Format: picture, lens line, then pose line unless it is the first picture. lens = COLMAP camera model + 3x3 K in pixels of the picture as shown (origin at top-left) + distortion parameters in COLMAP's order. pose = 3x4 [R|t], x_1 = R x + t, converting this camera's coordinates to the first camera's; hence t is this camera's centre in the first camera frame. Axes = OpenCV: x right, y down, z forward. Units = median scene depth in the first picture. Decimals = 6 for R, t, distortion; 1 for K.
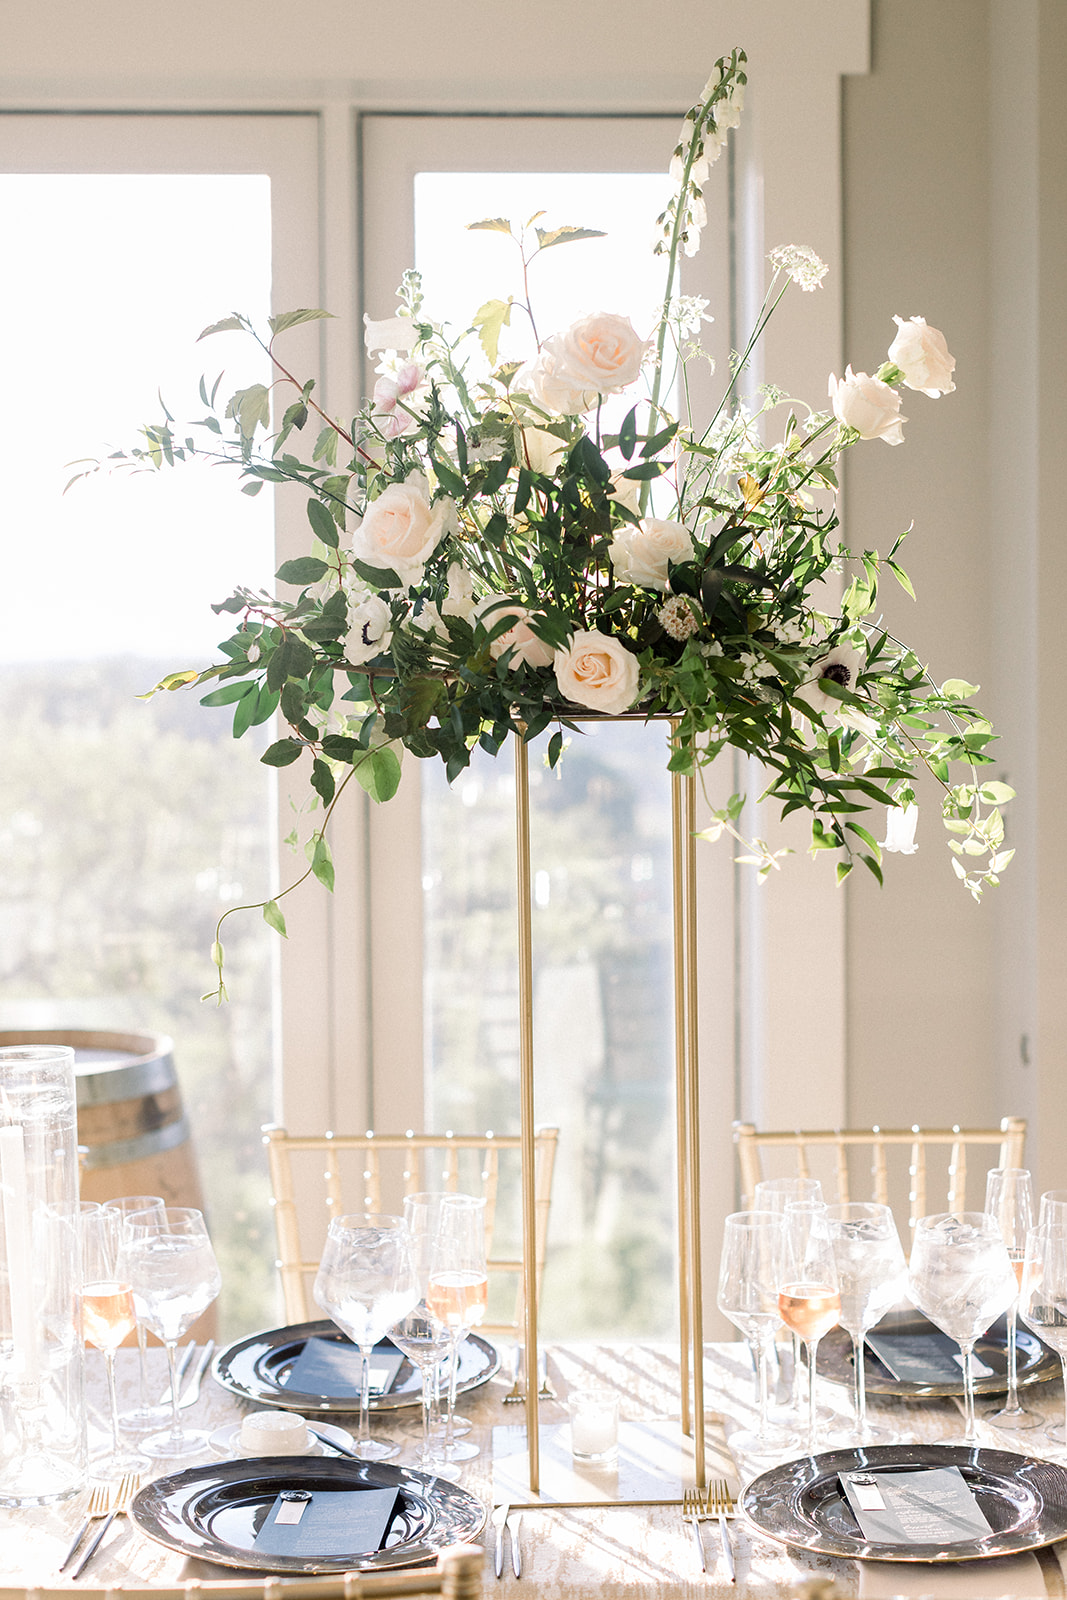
lens RADIAL K [[2321.3, 0, 533.5], [0, 2321.3, 800.0], [0, 0, 1]] dist [-0.000414, -0.000288]
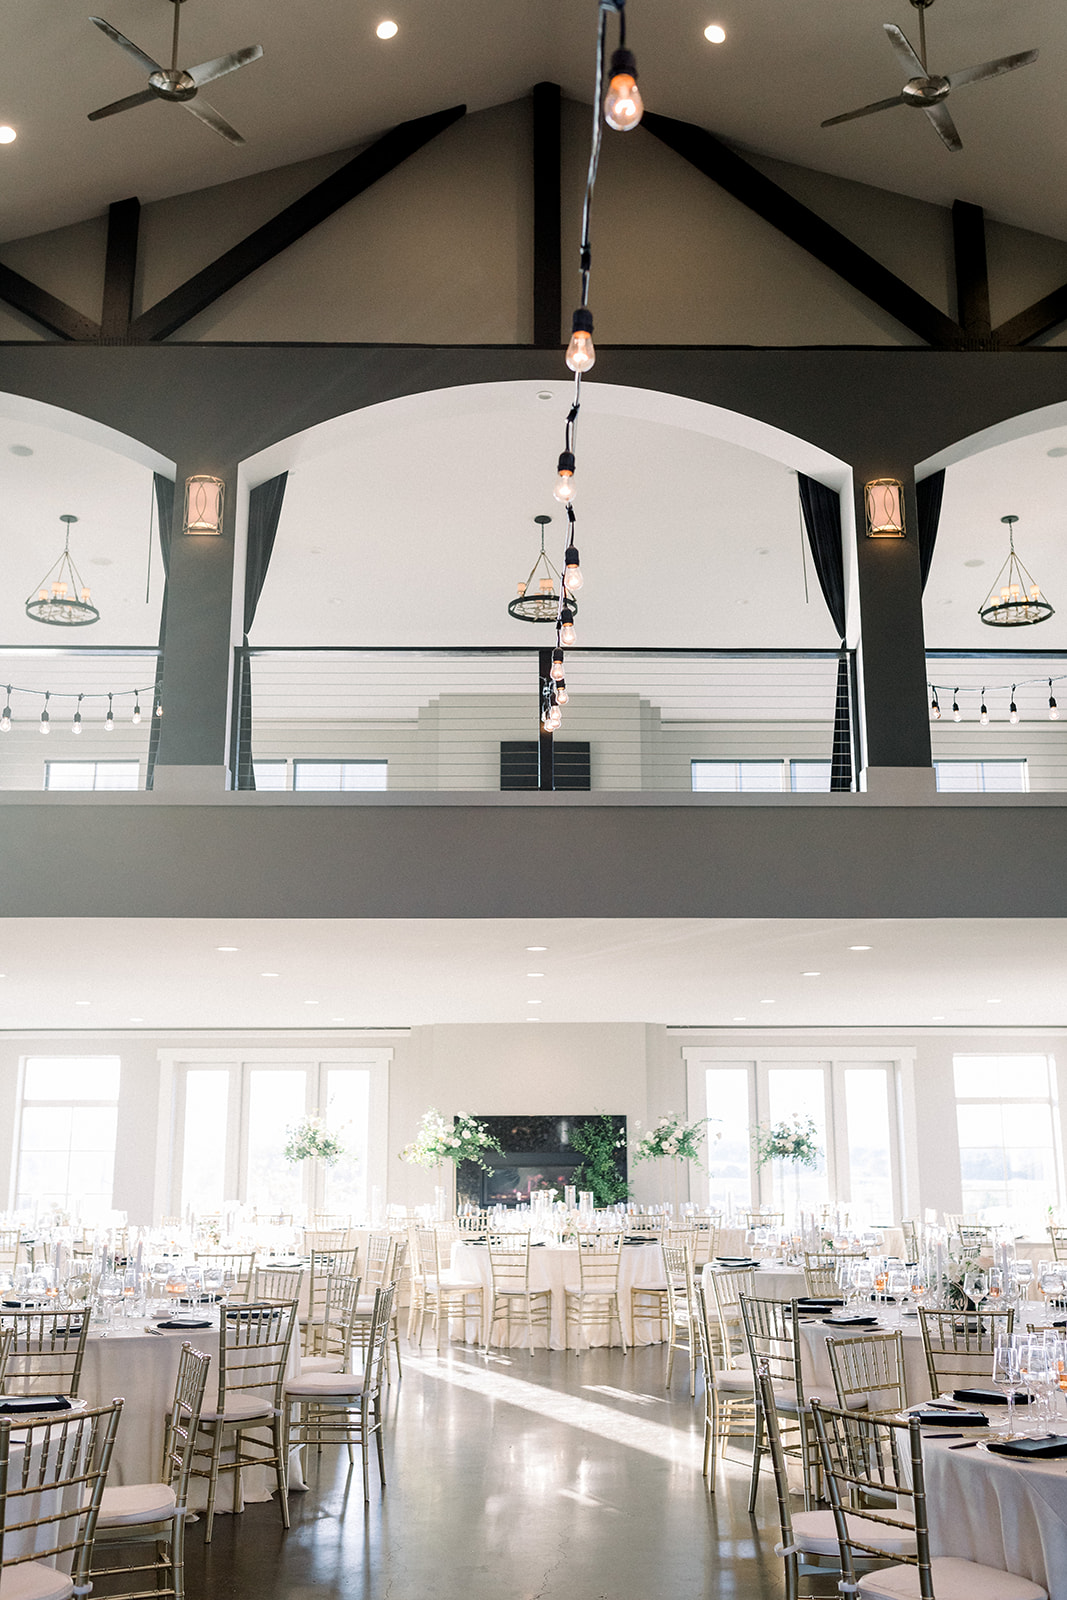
lens RADIAL K [[1534.2, 0, 533.5], [0, 1534.2, 800.0], [0, 0, 1]] dist [-0.003160, -0.001508]
pose [[0.999324, -0.003026, -0.036646, 1.425581], [-0.006866, 0.963728, -0.266799, 0.296830], [0.036124, 0.266870, 0.963055, -6.931708]]
